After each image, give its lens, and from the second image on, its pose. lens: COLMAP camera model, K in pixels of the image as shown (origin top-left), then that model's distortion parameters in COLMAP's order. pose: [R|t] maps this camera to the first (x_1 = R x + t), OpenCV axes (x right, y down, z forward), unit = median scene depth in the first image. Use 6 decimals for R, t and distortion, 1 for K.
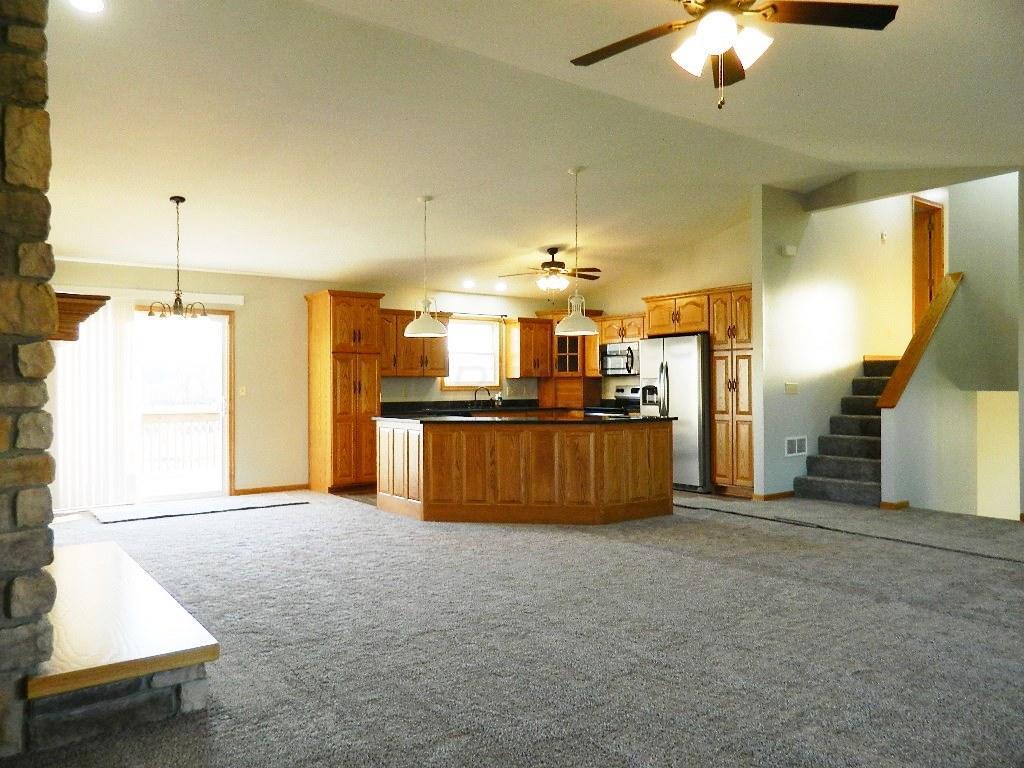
lens RADIAL K [[753.4, 0, 515.2], [0, 753.4, 382.2], [0, 0, 1]] dist [0.004366, -0.005283]
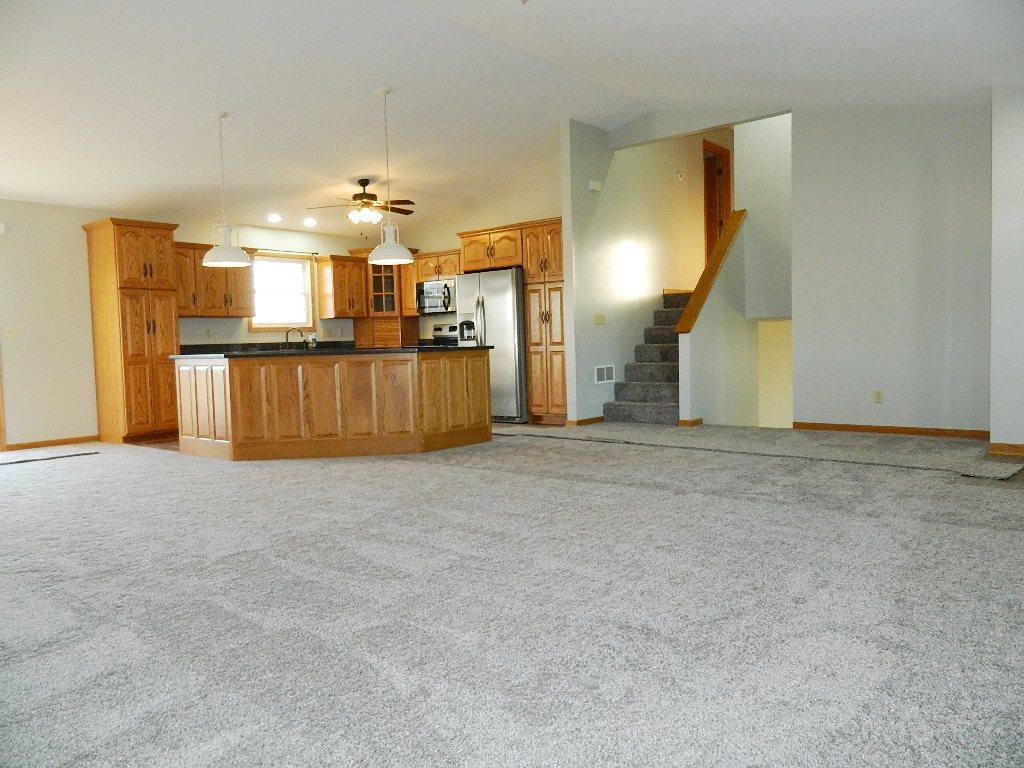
lens RADIAL K [[753.4, 0, 515.2], [0, 753.4, 382.2], [0, 0, 1]] dist [0.004366, -0.005283]
pose [[0.971710, -0.035625, 0.233475, 0.003709], [0.022396, 0.998002, 0.059072, 0.030209], [-0.235113, -0.052172, 0.970567, 0.004697]]
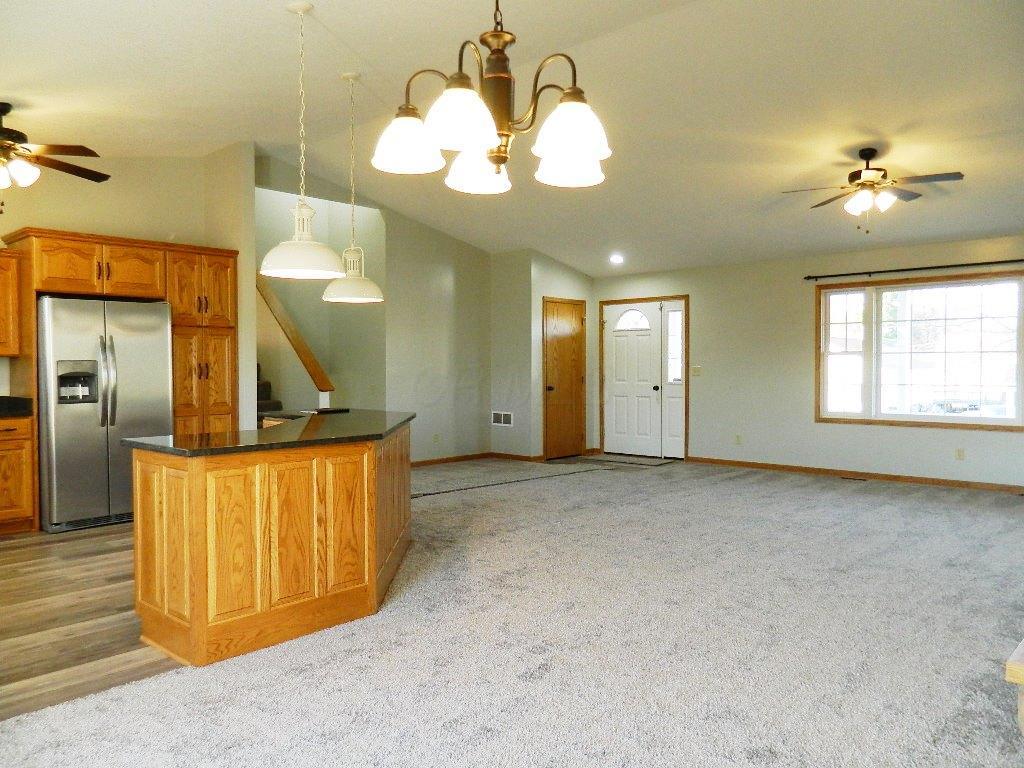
lens RADIAL K [[753.4, 0, 515.2], [0, 753.4, 382.2], [0, 0, 1]] dist [0.004366, -0.005283]
pose [[-0.198175, -0.009975, 0.980116, -0.545926], [0.000187, 0.999948, 0.010214, 0.007066], [-0.980167, 0.002208, -0.198163, 0.814046]]
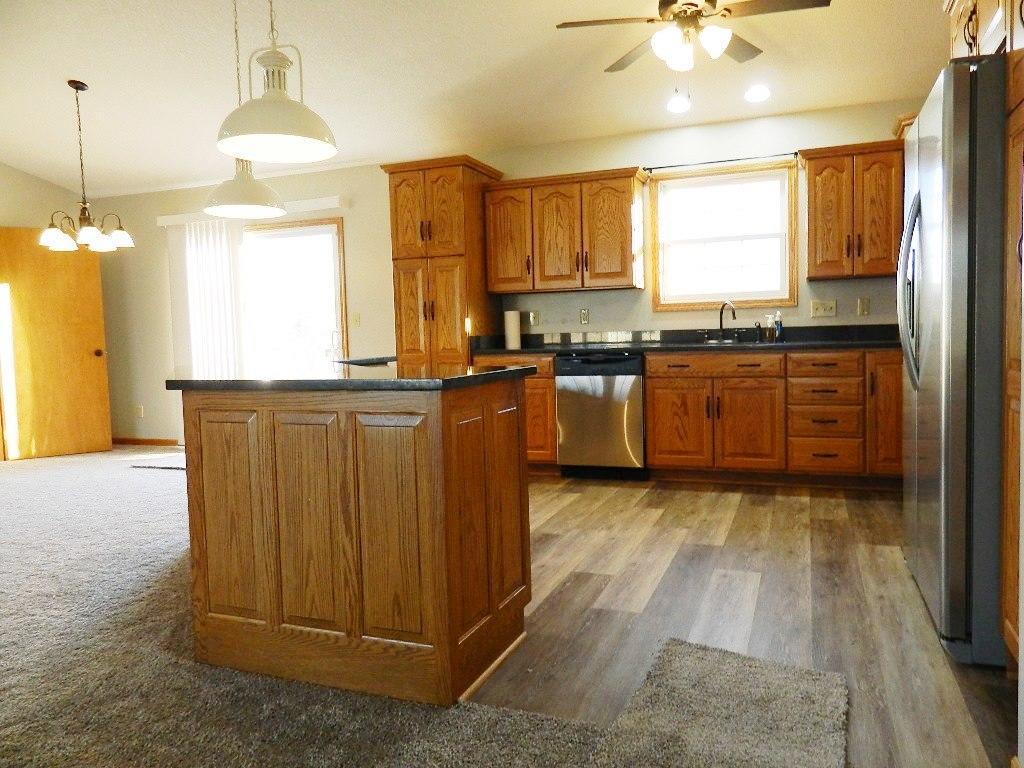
lens RADIAL K [[753.4, 0, 515.2], [0, 753.4, 382.2], [0, 0, 1]] dist [0.004366, -0.005283]
pose [[0.532321, 0.047865, -0.845188, 0.386515], [0.028174, 0.996845, 0.074198, 0.022422], [0.846073, -0.063309, 0.529294, 0.726822]]
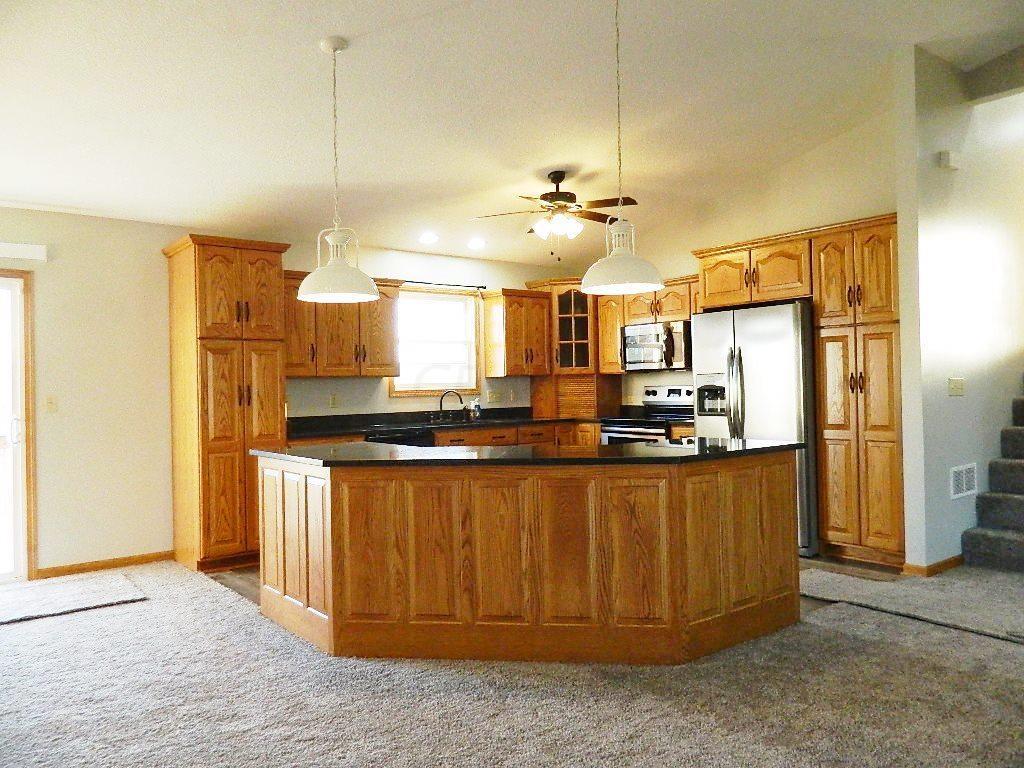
lens RADIAL K [[753.4, 0, 515.2], [0, 753.4, 382.2], [0, 0, 1]] dist [0.004366, -0.005283]
pose [[0.999345, -0.014791, 0.033029, -0.009886], [0.014832, 0.999889, -0.001005, 0.000034], [-0.033011, 0.001494, 0.999454, 0.386494]]
